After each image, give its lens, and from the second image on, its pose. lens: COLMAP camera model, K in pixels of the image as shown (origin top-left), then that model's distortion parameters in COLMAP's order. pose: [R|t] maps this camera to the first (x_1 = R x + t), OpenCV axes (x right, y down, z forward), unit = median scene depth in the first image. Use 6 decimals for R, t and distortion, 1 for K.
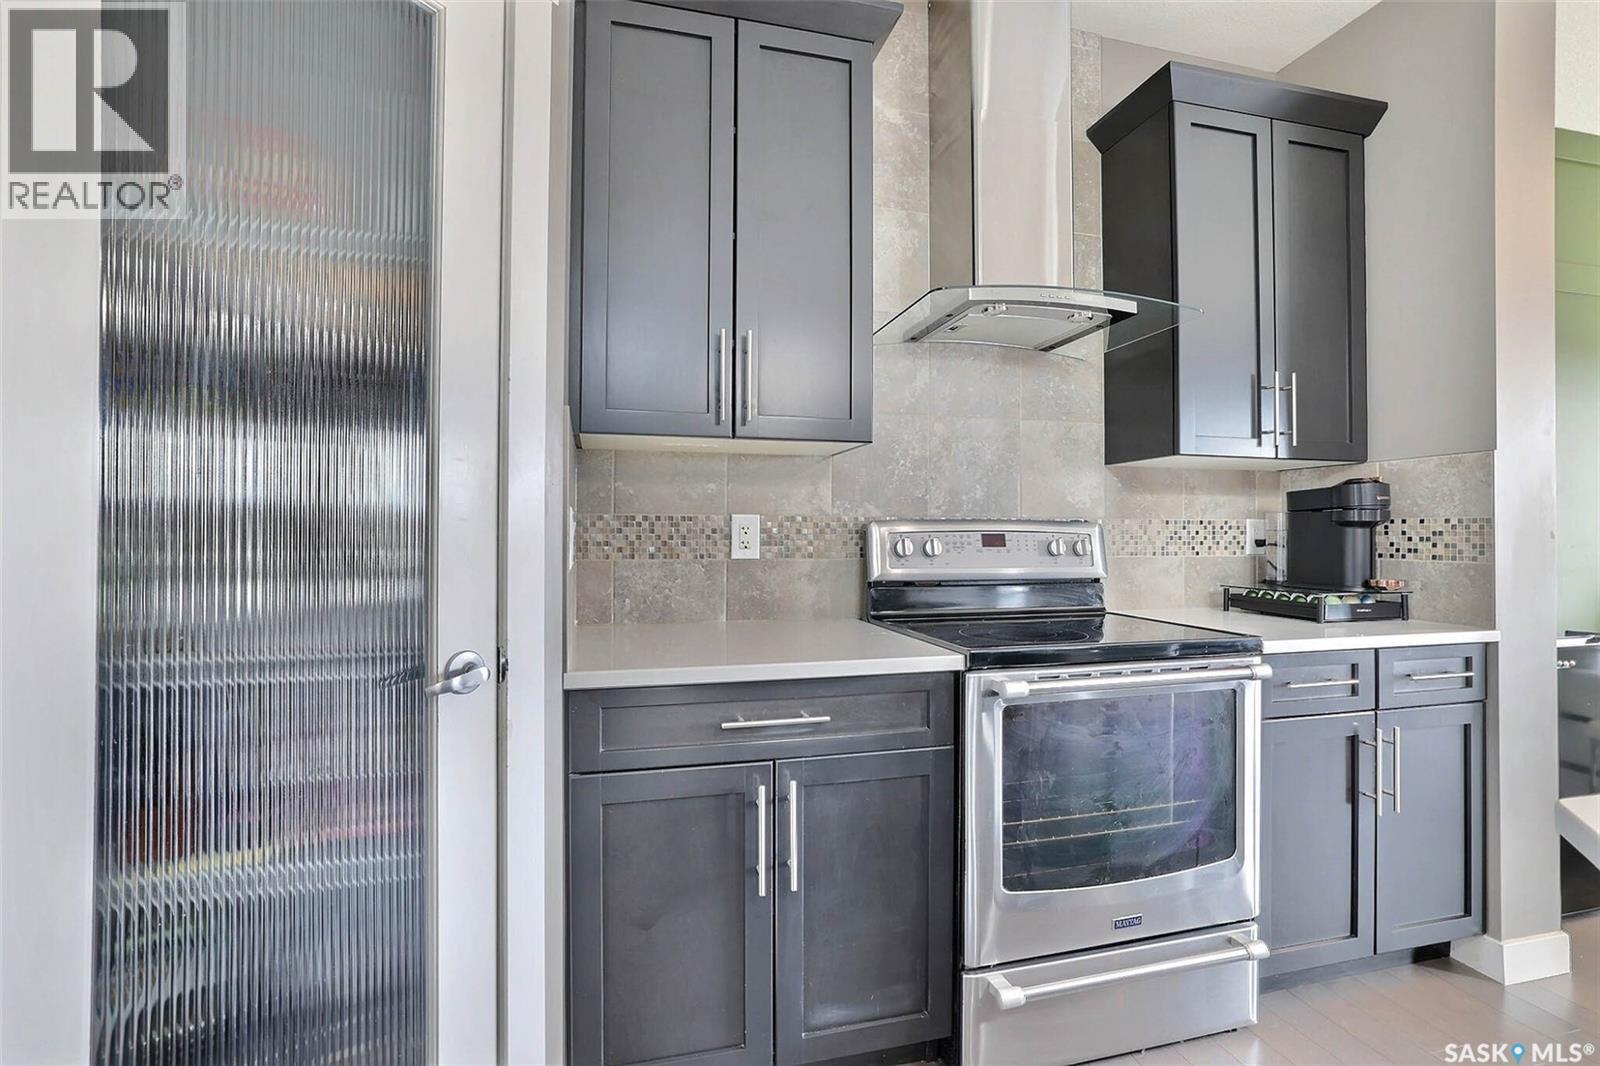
lens RADIAL K [[737.0, 0, 806.3], [0, 737.0, 531.2], [0, 0, 1]] dist [-0.054006, 0.018770]
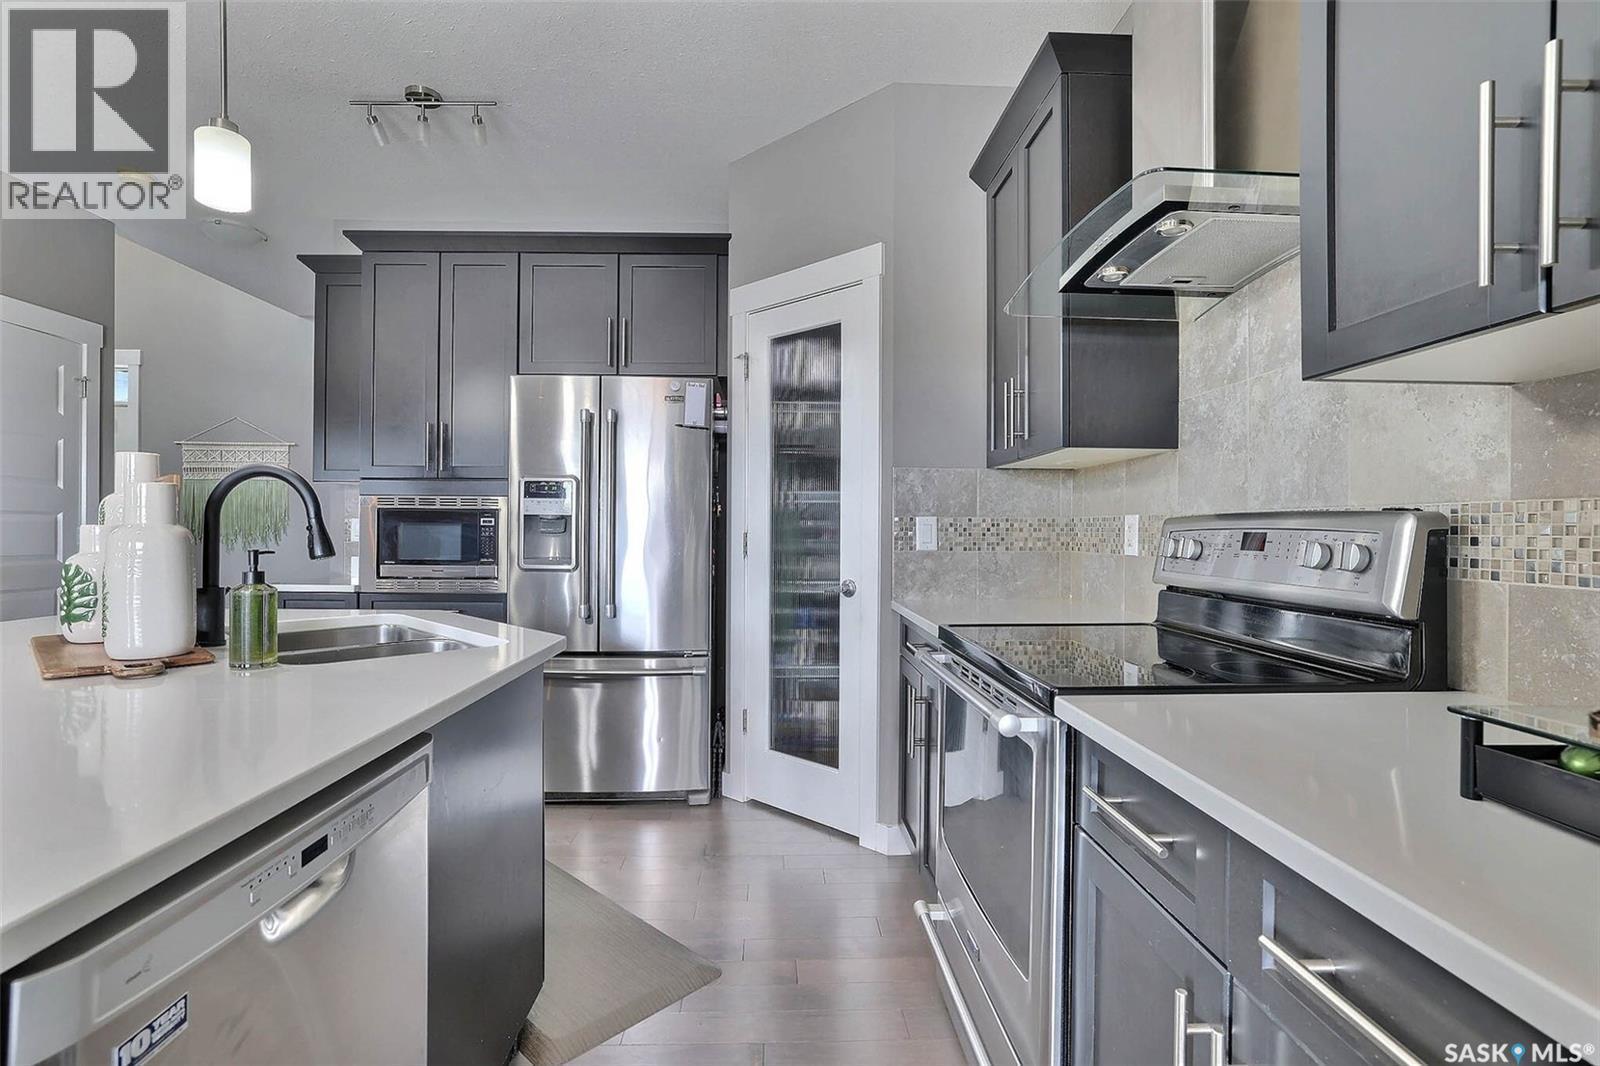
lens RADIAL K [[737.0, 0, 806.3], [0, 737.0, 531.2], [0, 0, 1]] dist [-0.054006, 0.018770]
pose [[-0.192462, -0.000779, -0.981304, 0.982931], [-0.002080, 0.999998, -0.000386, 0.003242], [0.981302, 0.001967, -0.192463, 0.680184]]
